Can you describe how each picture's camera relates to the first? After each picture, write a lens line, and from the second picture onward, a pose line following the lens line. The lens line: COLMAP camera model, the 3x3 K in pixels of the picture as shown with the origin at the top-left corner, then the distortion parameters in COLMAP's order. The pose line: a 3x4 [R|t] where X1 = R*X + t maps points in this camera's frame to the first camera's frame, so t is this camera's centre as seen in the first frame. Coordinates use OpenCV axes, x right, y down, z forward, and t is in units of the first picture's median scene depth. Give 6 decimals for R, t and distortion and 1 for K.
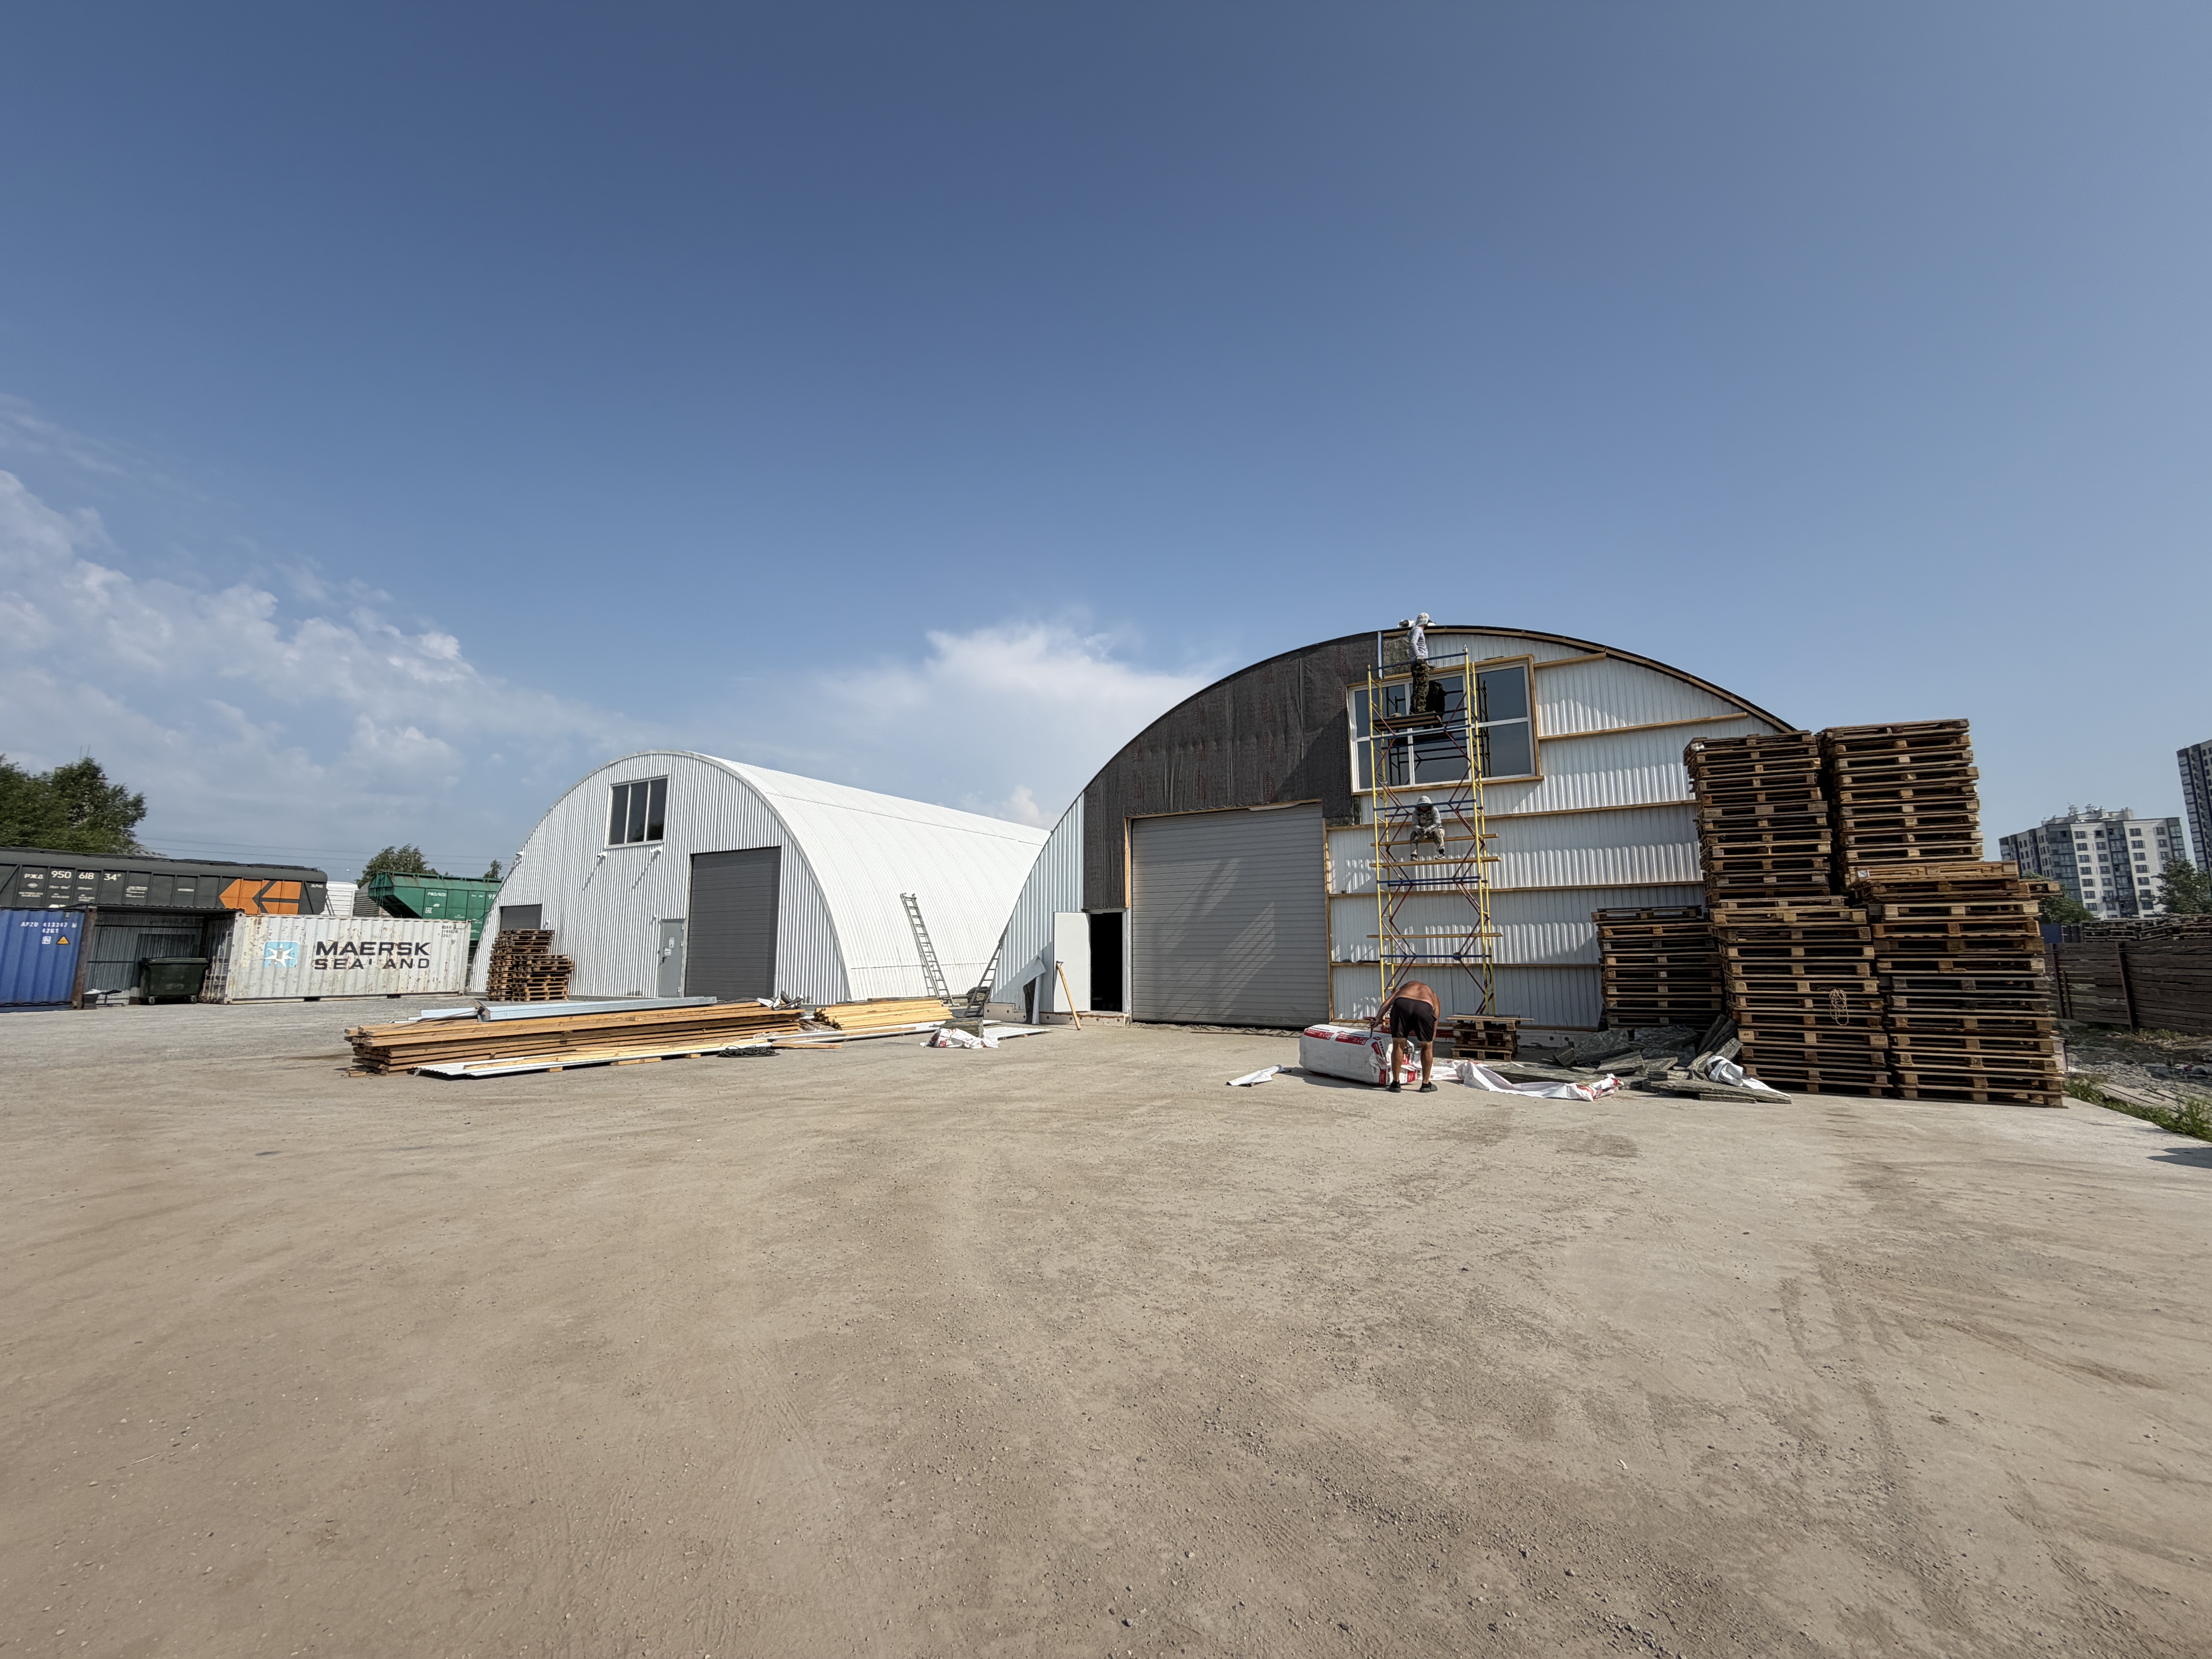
lens RADIAL K [[893.5, 0, 1106.0], [0, 893.5, 829.5], [0, 0, 1]] dist [0.001278, 0.000516]
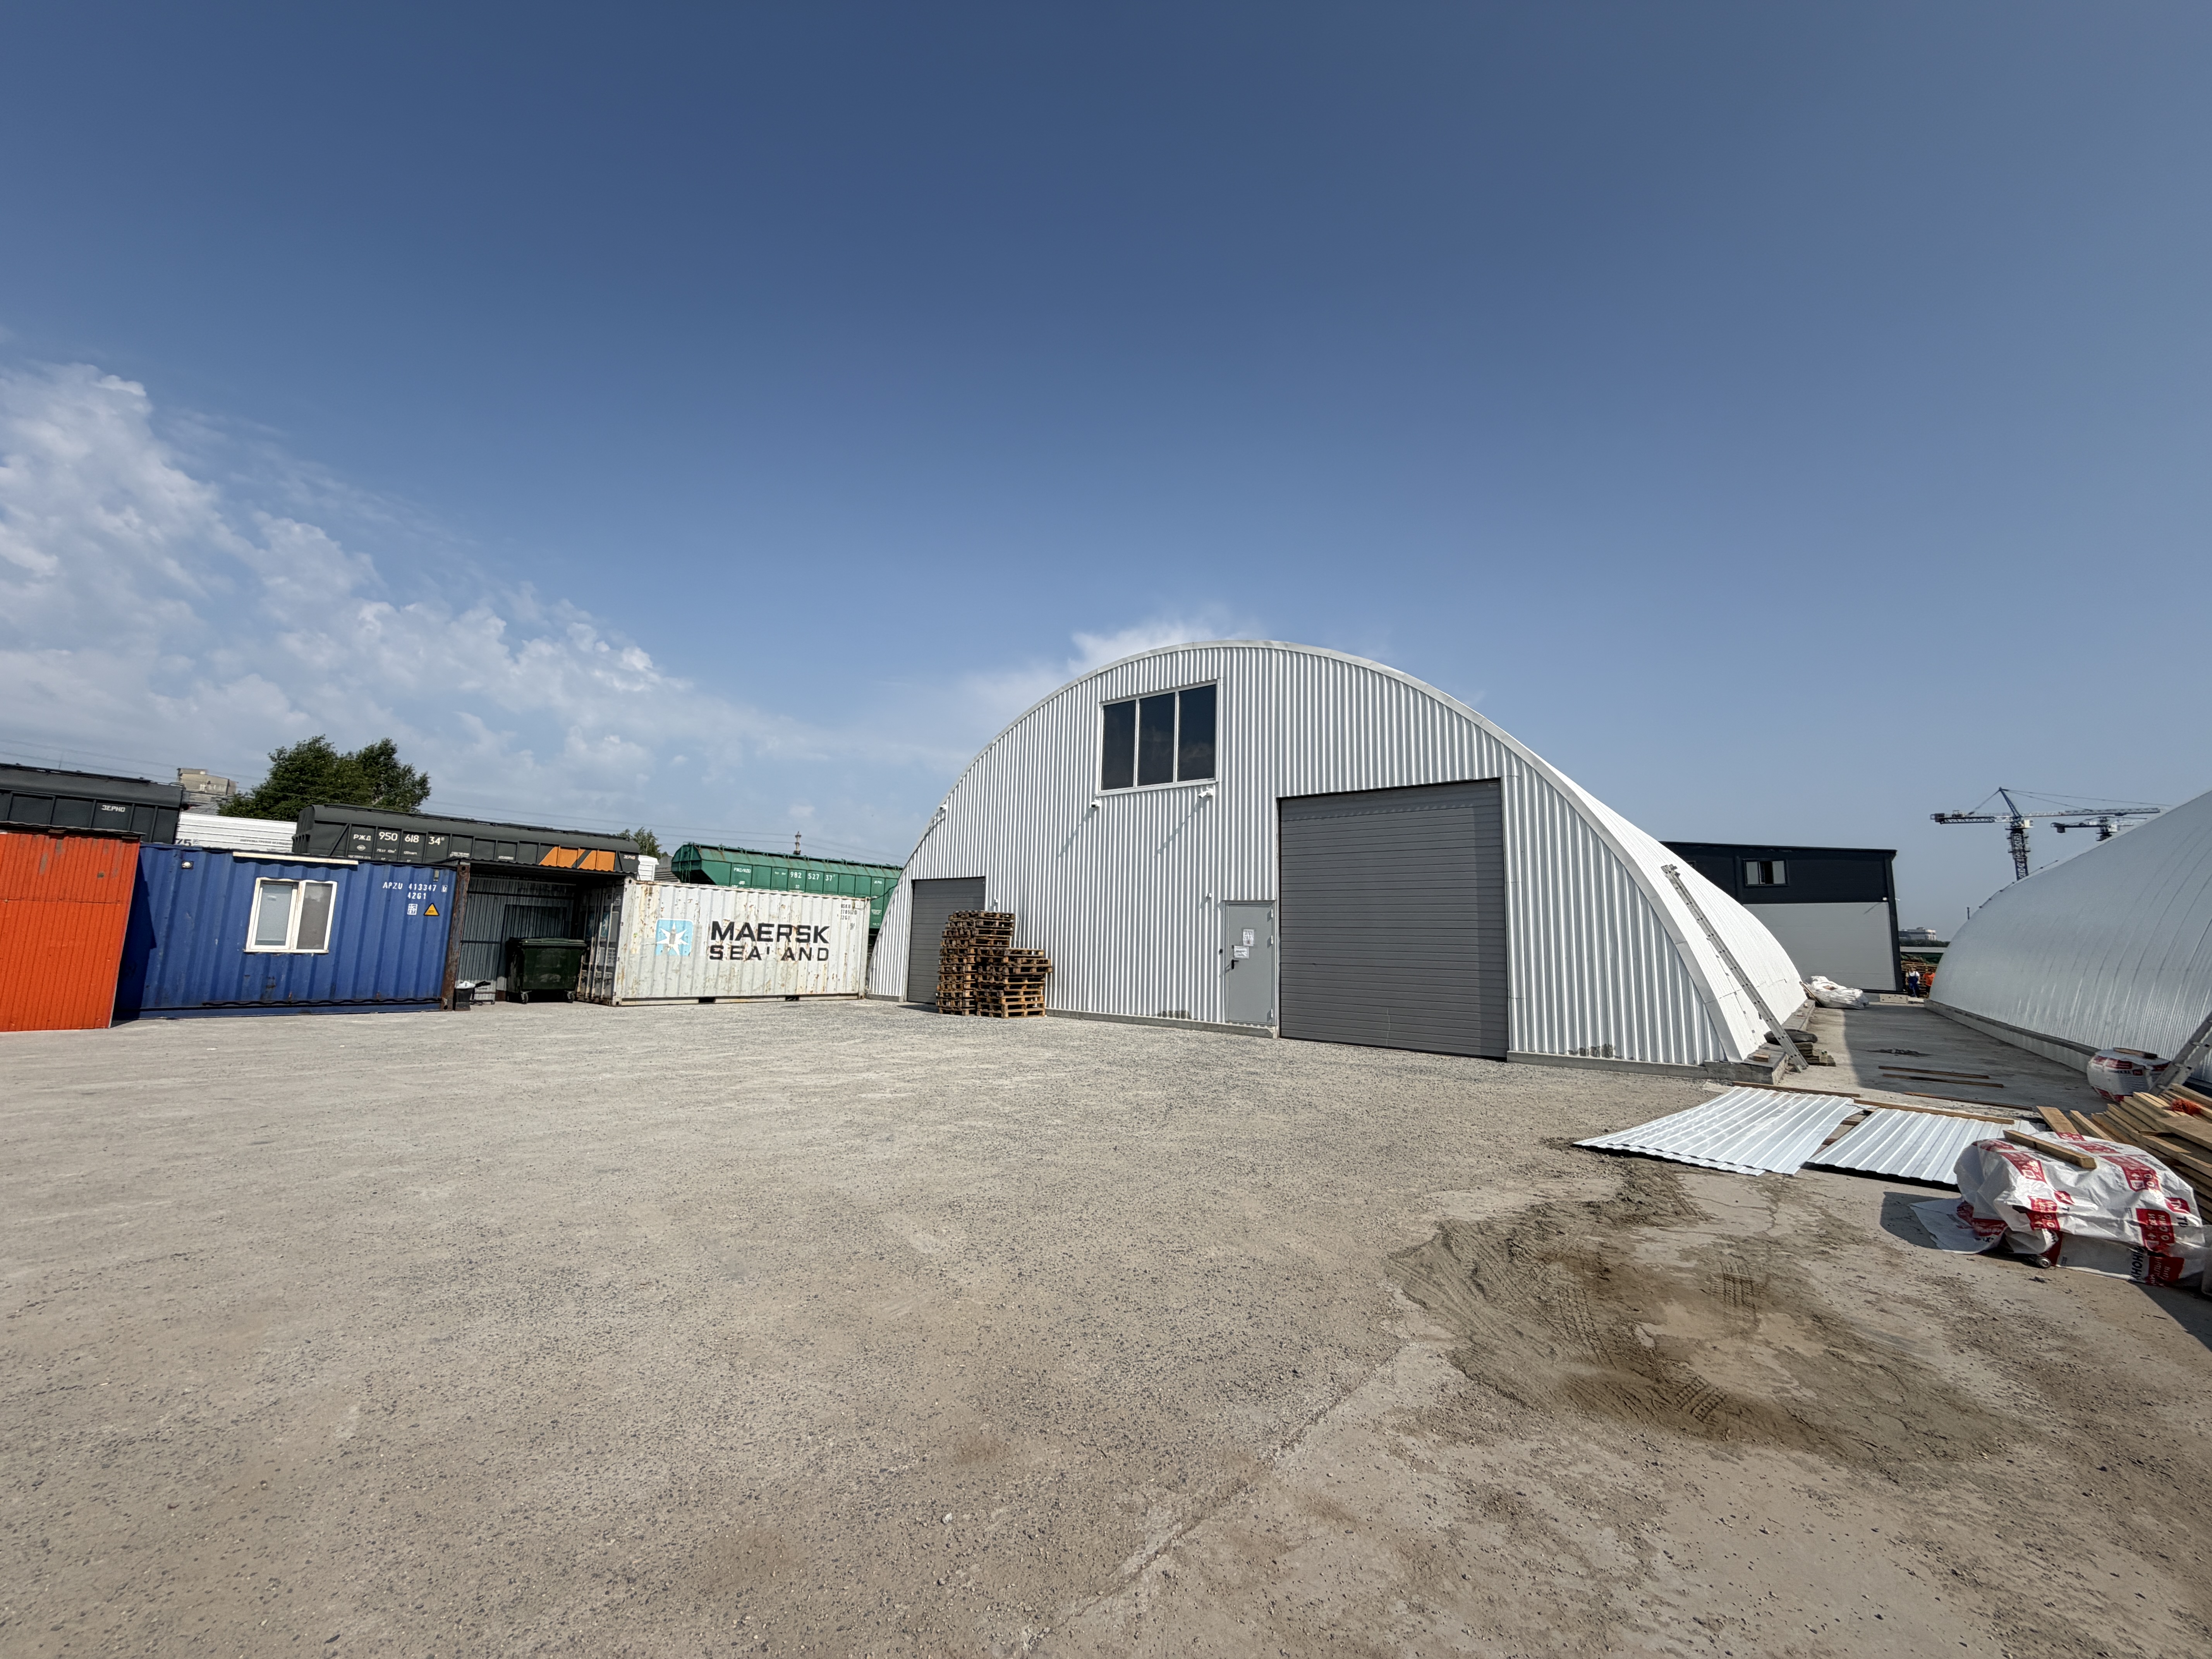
lens RADIAL K [[893.5, 0, 1106.0], [0, 893.5, 829.5], [0, 0, 1]] dist [0.001278, 0.000516]
pose [[0.987487, 0.009814, -0.157396, -0.449450], [-0.009314, 0.999949, 0.003913, 0.044763], [0.157427, -0.002398, 0.987528, 0.331733]]
